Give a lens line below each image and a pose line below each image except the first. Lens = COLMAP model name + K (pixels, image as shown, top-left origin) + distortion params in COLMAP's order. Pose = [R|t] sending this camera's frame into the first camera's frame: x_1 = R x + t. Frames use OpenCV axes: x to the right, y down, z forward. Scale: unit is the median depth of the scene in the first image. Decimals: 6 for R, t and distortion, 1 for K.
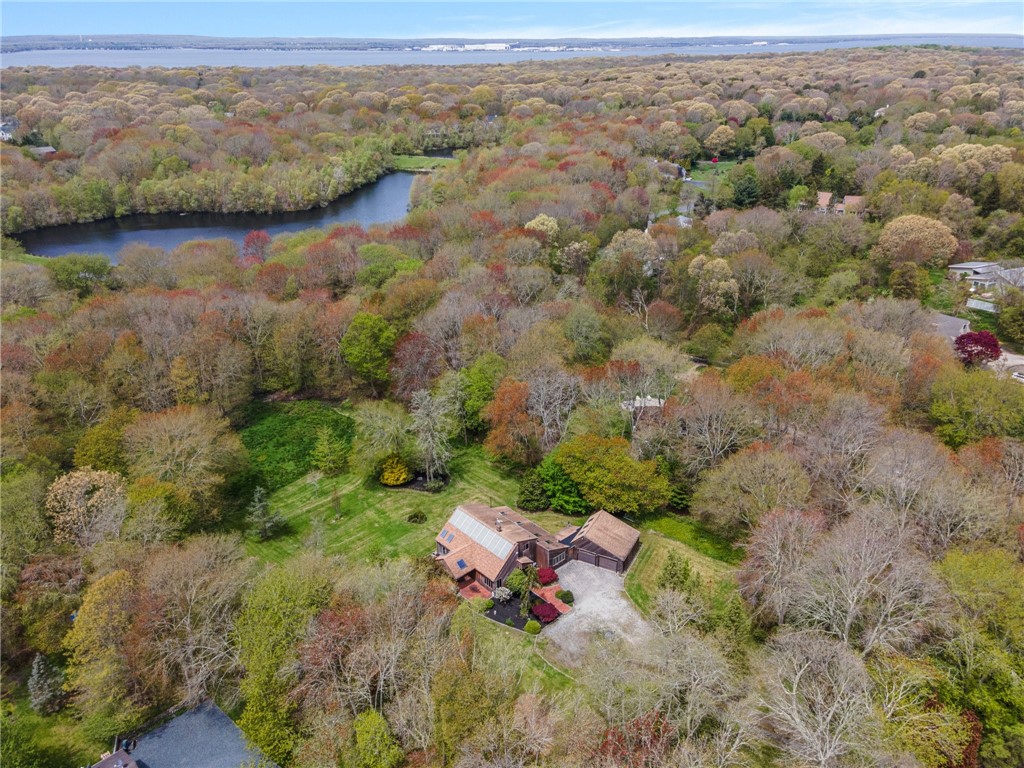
lens RADIAL K [[772.5, 0, 510.3], [0, 772.5, 383.2], [0, 0, 1]] dist [0.035926, 0.010226]
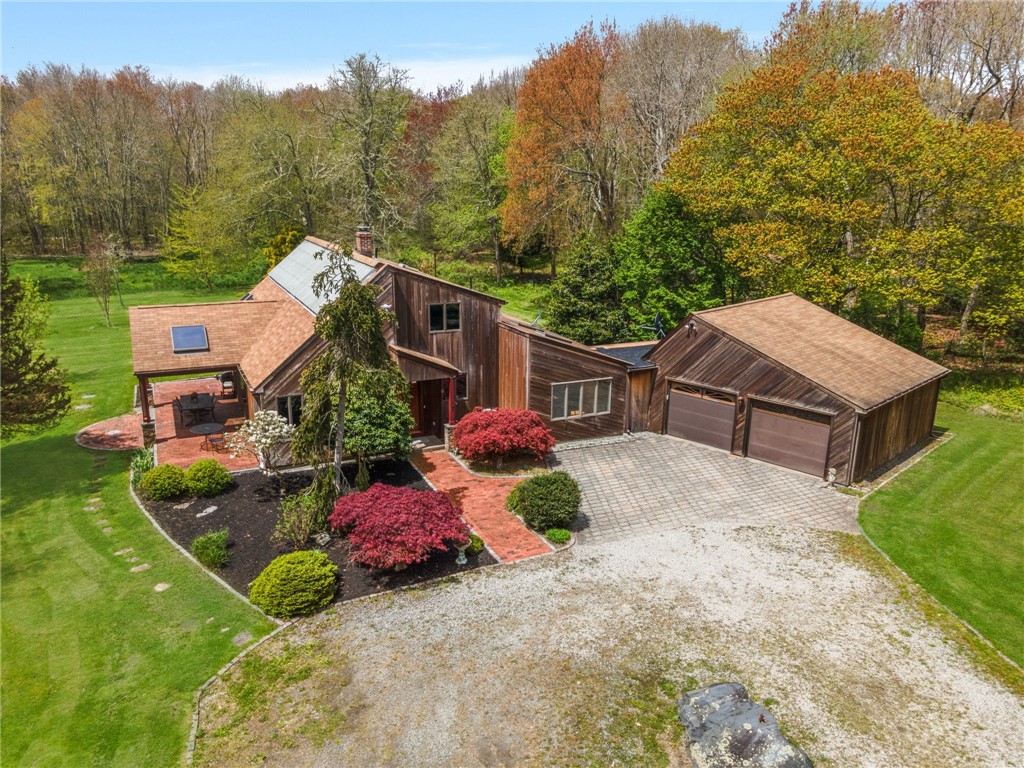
lens RADIAL K [[772.5, 0, 514.8], [0, 772.5, 387.6], [0, 0, 1]] dist [0.035926, 0.010226]
pose [[0.954866, 0.102963, -0.278621, 0.116835], [-0.145764, 0.979718, -0.137498, 0.274081], [0.258812, 0.171905, 0.950508, 0.796139]]
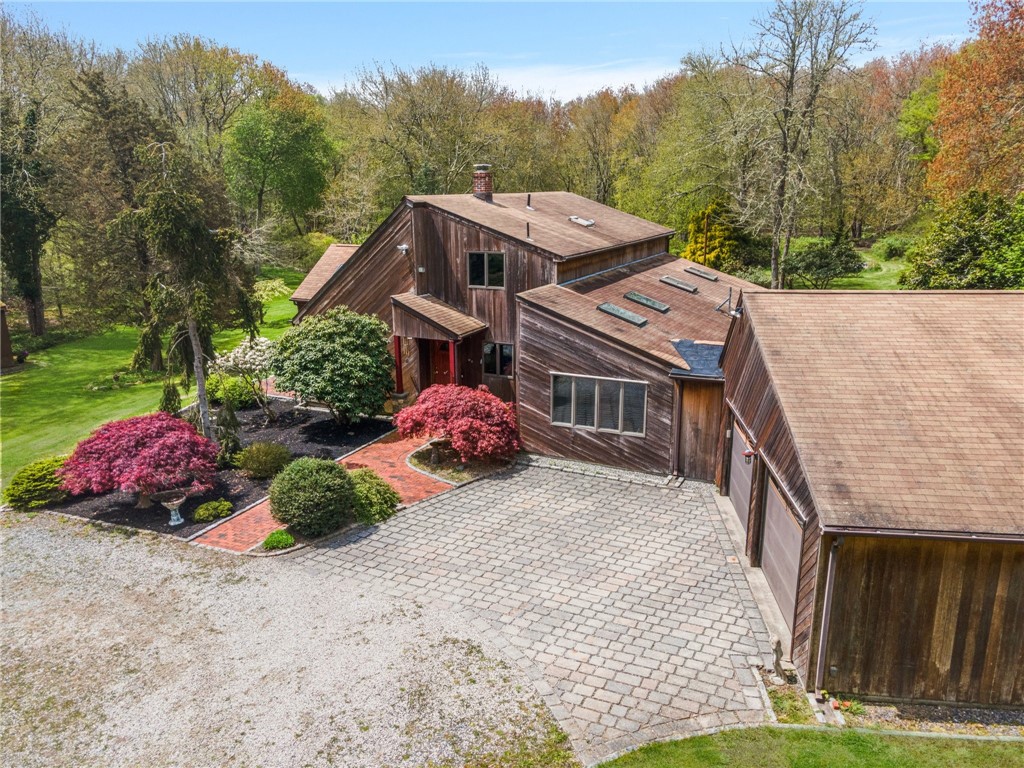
lens RADIAL K [[772.5, 0, 511.8], [0, 772.5, 384.4], [0, 0, 1]] dist [0.035926, 0.010226]
pose [[0.371676, 0.244682, -0.895538, 0.215952], [-0.378255, 0.920854, 0.094611, 0.225199], [0.847809, 0.303577, 0.434812, 0.956147]]
